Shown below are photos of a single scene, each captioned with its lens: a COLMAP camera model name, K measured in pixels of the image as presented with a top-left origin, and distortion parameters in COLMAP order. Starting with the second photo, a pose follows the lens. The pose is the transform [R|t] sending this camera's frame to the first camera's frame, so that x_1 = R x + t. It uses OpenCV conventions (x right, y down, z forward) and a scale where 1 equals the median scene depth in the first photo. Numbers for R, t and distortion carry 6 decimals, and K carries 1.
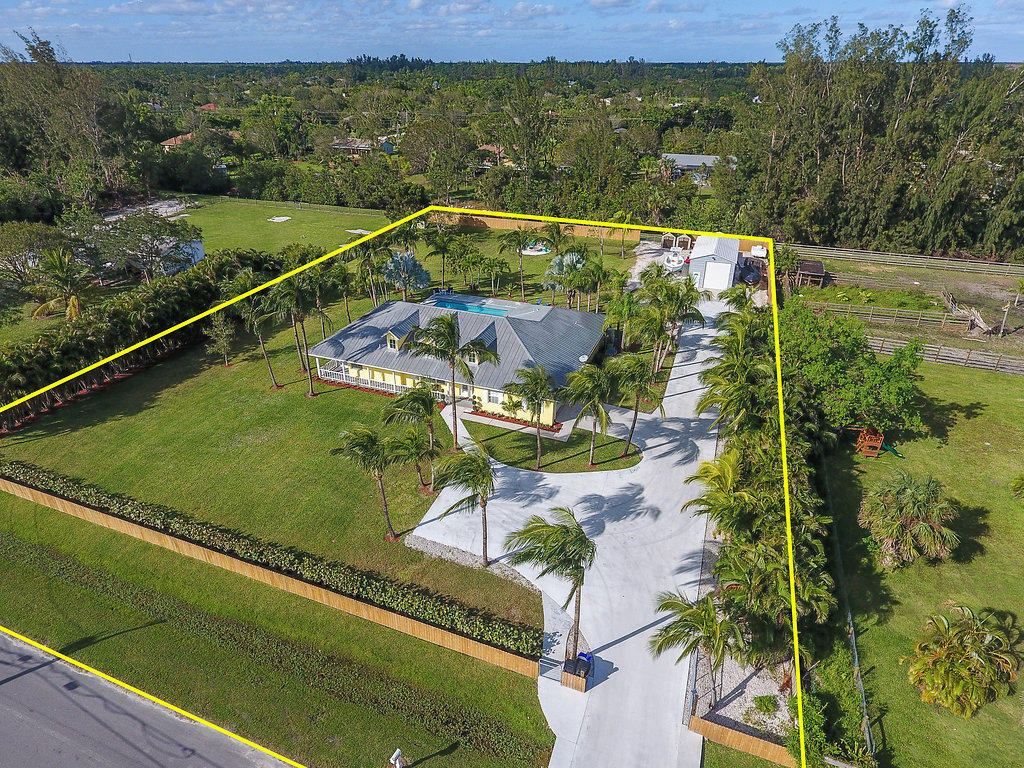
lens RADIAL K [[593.9, 0, 498.6], [0, 593.9, 388.5], [0, 0, 1]] dist [0.002071, 0.000141]
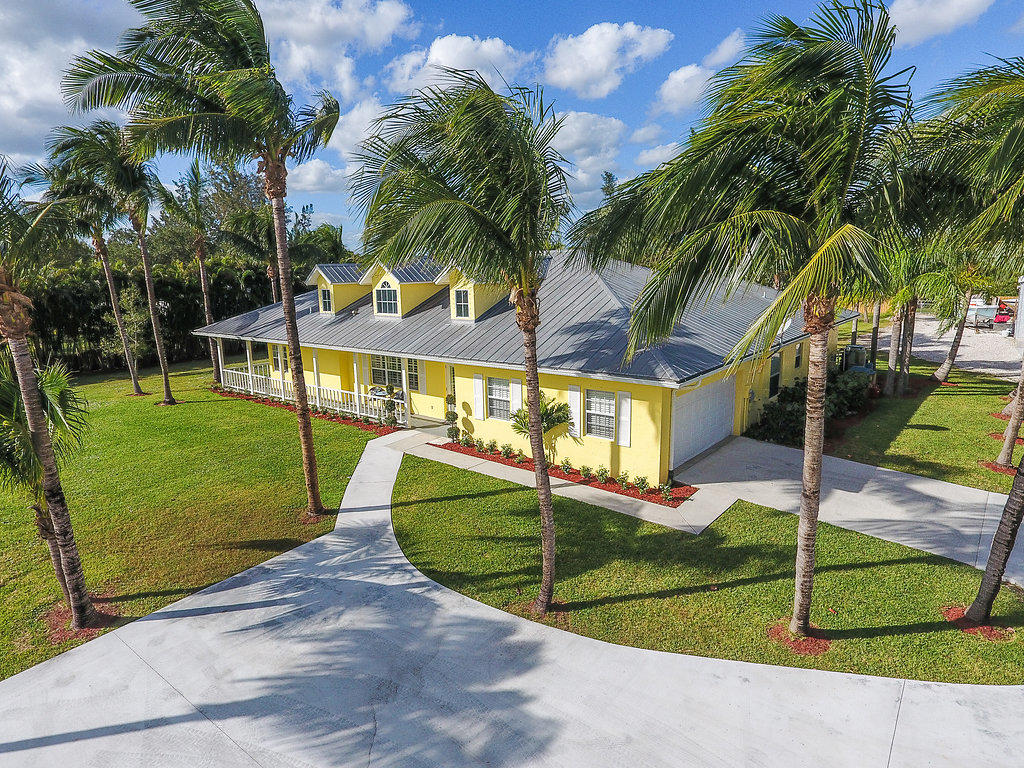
lens RADIAL K [[595.7, 0, 512.0], [0, 595.7, 384.0], [0, 0, 1]] dist [0.002057, 0.000393]
pose [[0.950683, 0.041977, -0.307311, 0.100455], [-0.135807, 0.947110, -0.290756, 0.100324], [0.278853, 0.318152, 0.906102, 0.631088]]
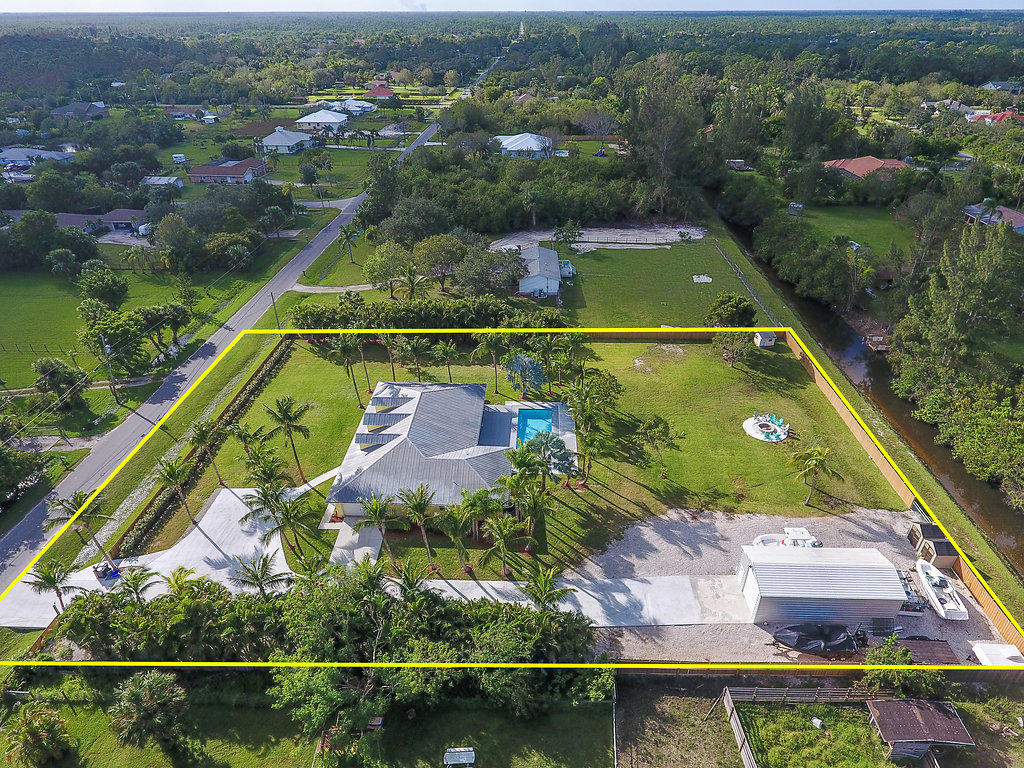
lens RADIAL K [[616.9, 0, 533.2], [0, 616.9, 384.0], [0, 0, 1]] dist [0.001302, 0.000128]
pose [[0.340162, 0.485728, -0.805207, 1.094090], [-0.450284, 0.835855, 0.313992, -0.739020], [0.825551, 0.255764, 0.503041, 0.548881]]
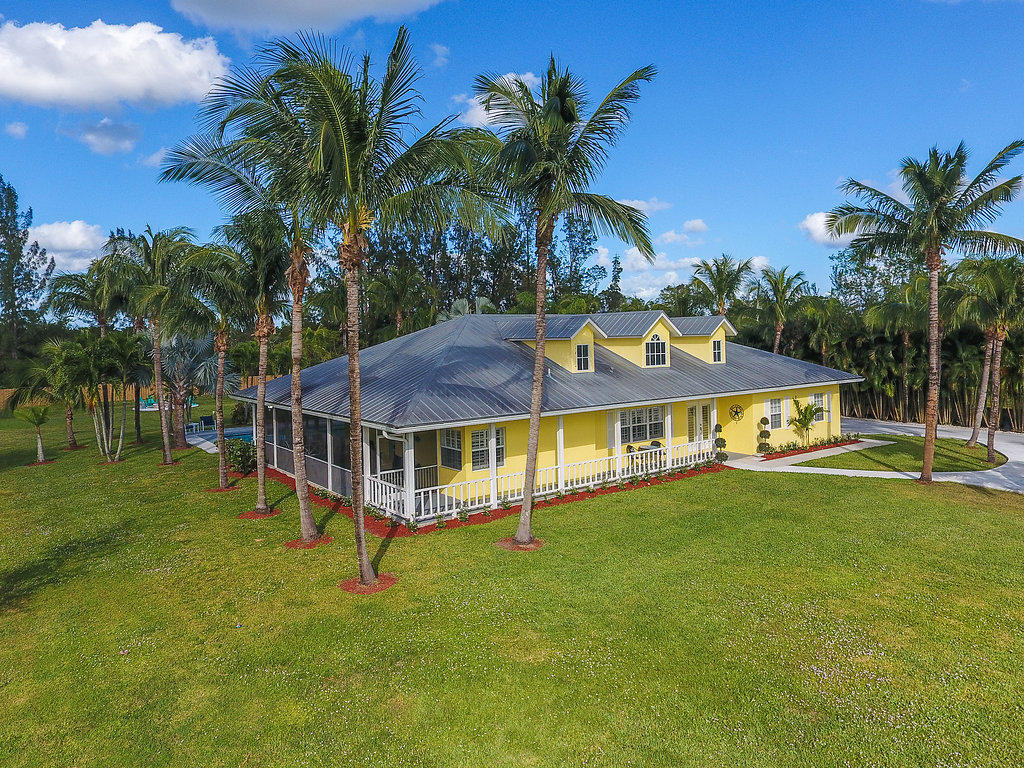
lens RADIAL K [[650.8, 0, 462.2], [0, 650.8, 384.2], [0, 0, 1]] dist [0.001822, 0.000374]
pose [[0.575148, -0.081528, 0.813977, -0.566145], [0.405418, 0.892639, -0.197058, -0.007028], [-0.710522, 0.443338, 0.546452, 0.816633]]
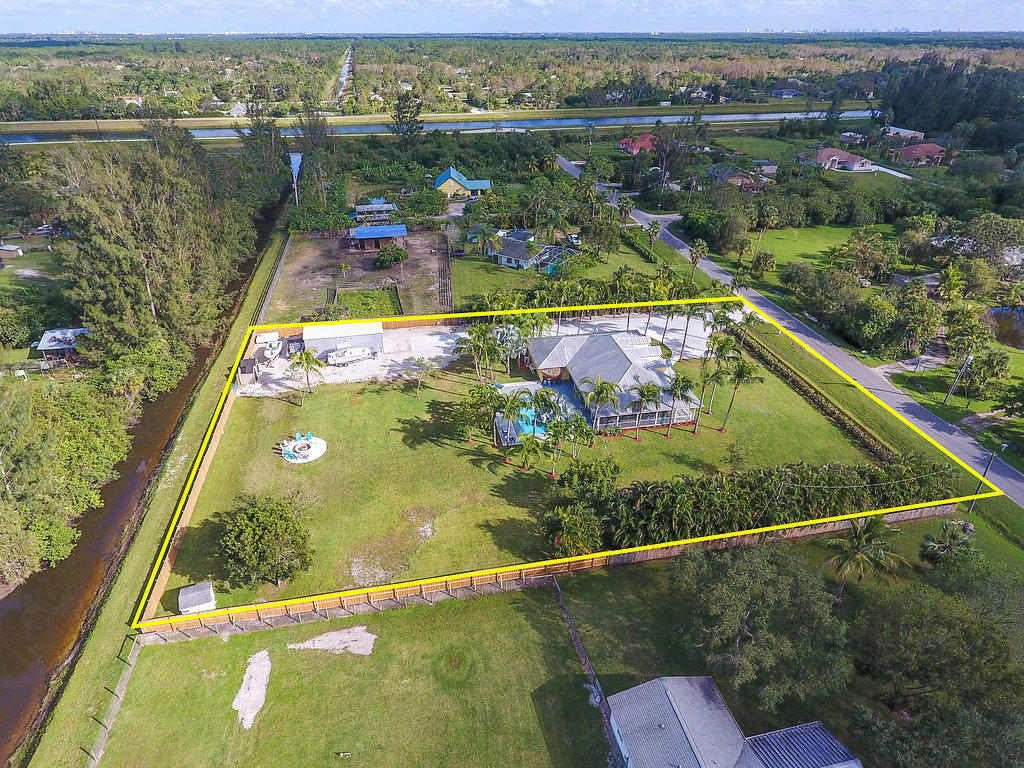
lens RADIAL K [[595.7, 0, 512.0], [0, 595.7, 384.0], [0, 0, 1]] dist [0.002057, 0.000393]
pose [[-0.531075, -0.434270, 0.727577, -1.133145], [0.407698, 0.621779, 0.668710, -1.280105], [-0.742793, 0.651767, -0.153161, 1.566728]]
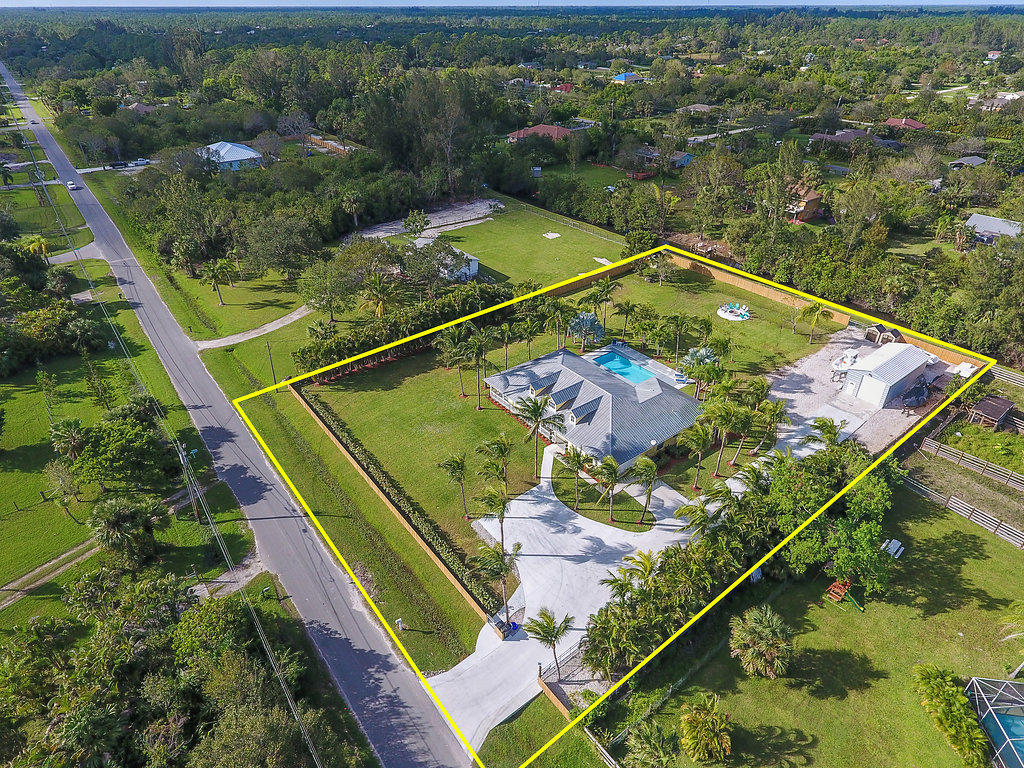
lens RADIAL K [[595.7, 0, 512.0], [0, 595.7, 384.0], [0, 0, 1]] dist [0.002057, 0.000393]
pose [[0.859358, 0.272741, -0.432569, 0.404259], [-0.244328, 0.962086, 0.121218, -0.255394], [0.449230, 0.001519, 0.893415, -0.332966]]
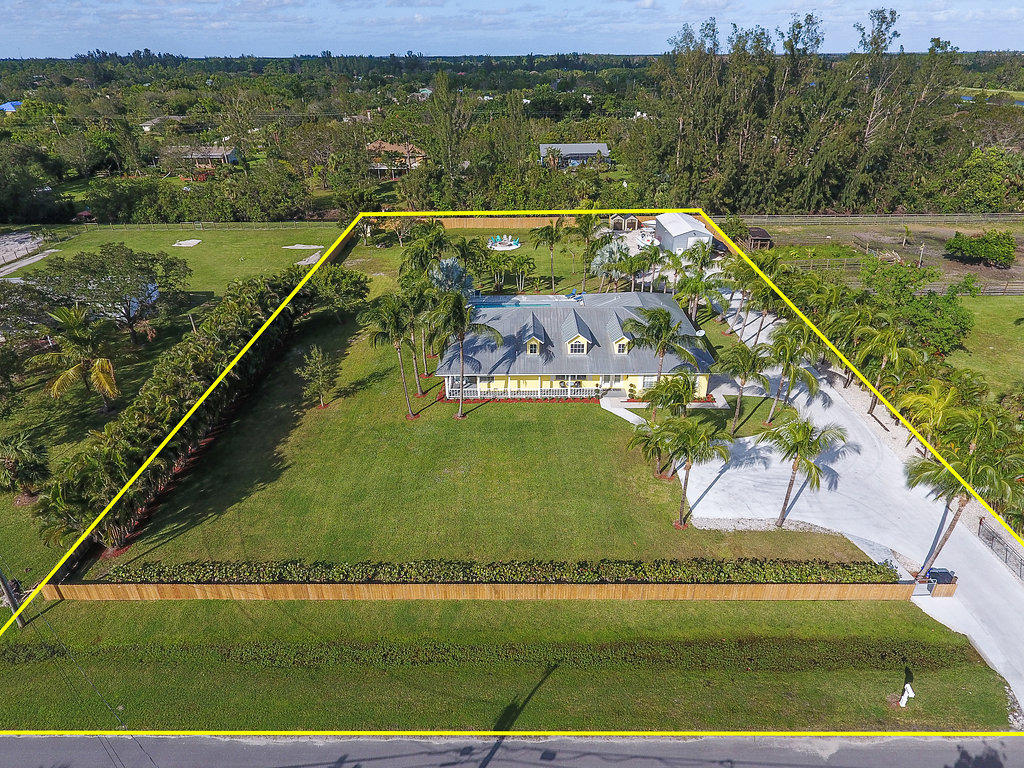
lens RADIAL K [[595.7, 0, 512.0], [0, 595.7, 384.0], [0, 0, 1]] dist [0.002057, 0.000393]
pose [[0.931216, -0.181404, 0.316117, -0.527642], [0.181139, 0.982985, 0.030491, -0.053571], [-0.316269, 0.028868, 0.948230, 0.075411]]
